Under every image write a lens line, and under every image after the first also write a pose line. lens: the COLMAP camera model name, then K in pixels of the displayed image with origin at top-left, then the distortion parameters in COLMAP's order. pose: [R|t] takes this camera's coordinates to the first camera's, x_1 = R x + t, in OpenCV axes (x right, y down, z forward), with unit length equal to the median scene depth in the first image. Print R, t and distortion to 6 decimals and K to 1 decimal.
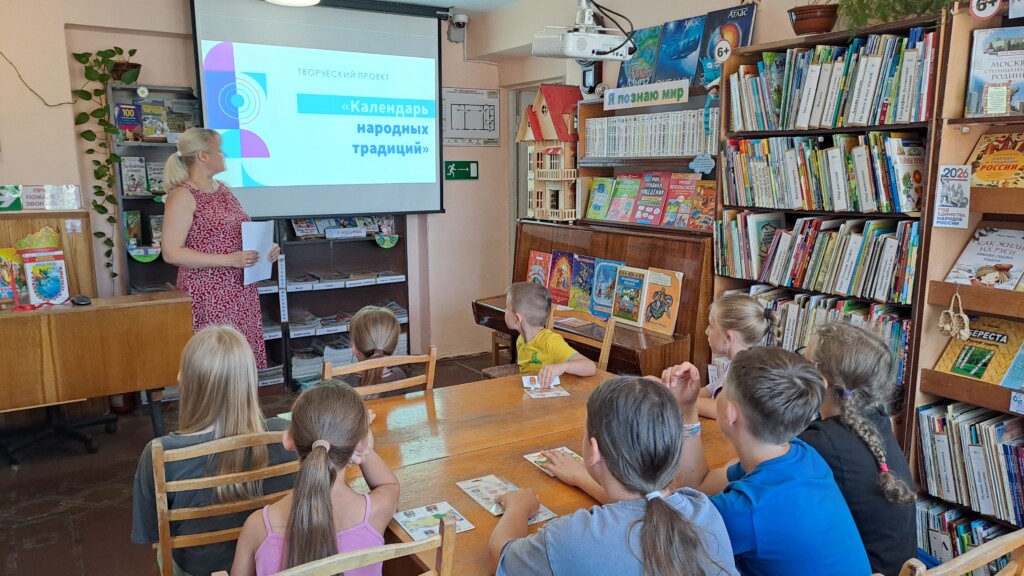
lens RADIAL K [[751.0, 0, 514.1], [0, 751.0, 303.5], [0, 0, 1]] dist [0.073940, -0.110827]
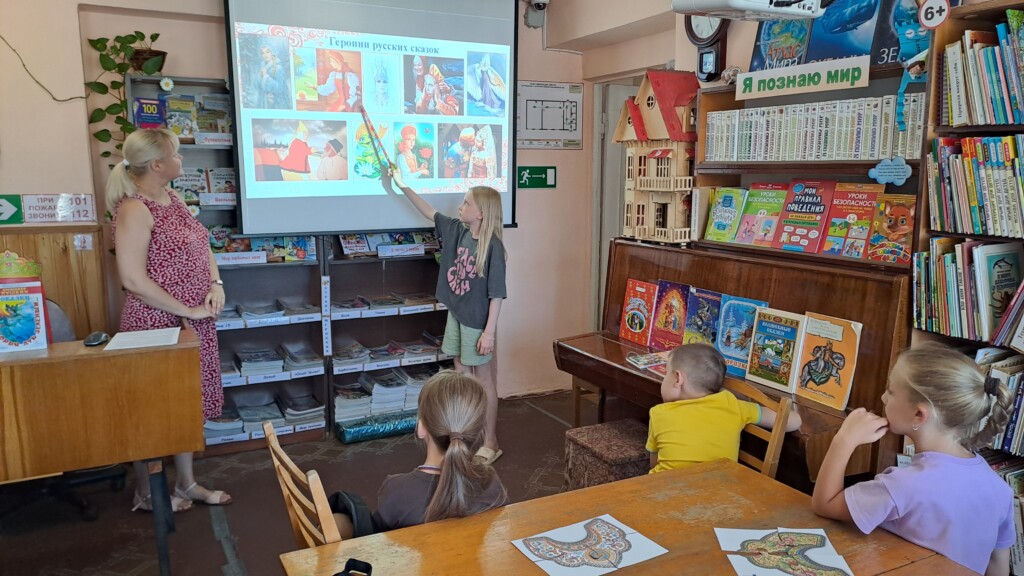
lens RADIAL K [[752.4, 0, 512.0], [0, 752.4, 288.0], [0, 0, 1]] dist [0.065210, -0.106236]
pose [[0.996787, 0.015638, -0.078558, -0.039541], [-0.017698, 0.999516, -0.025603, -0.039777], [0.078120, 0.026911, 0.996581, 0.207372]]
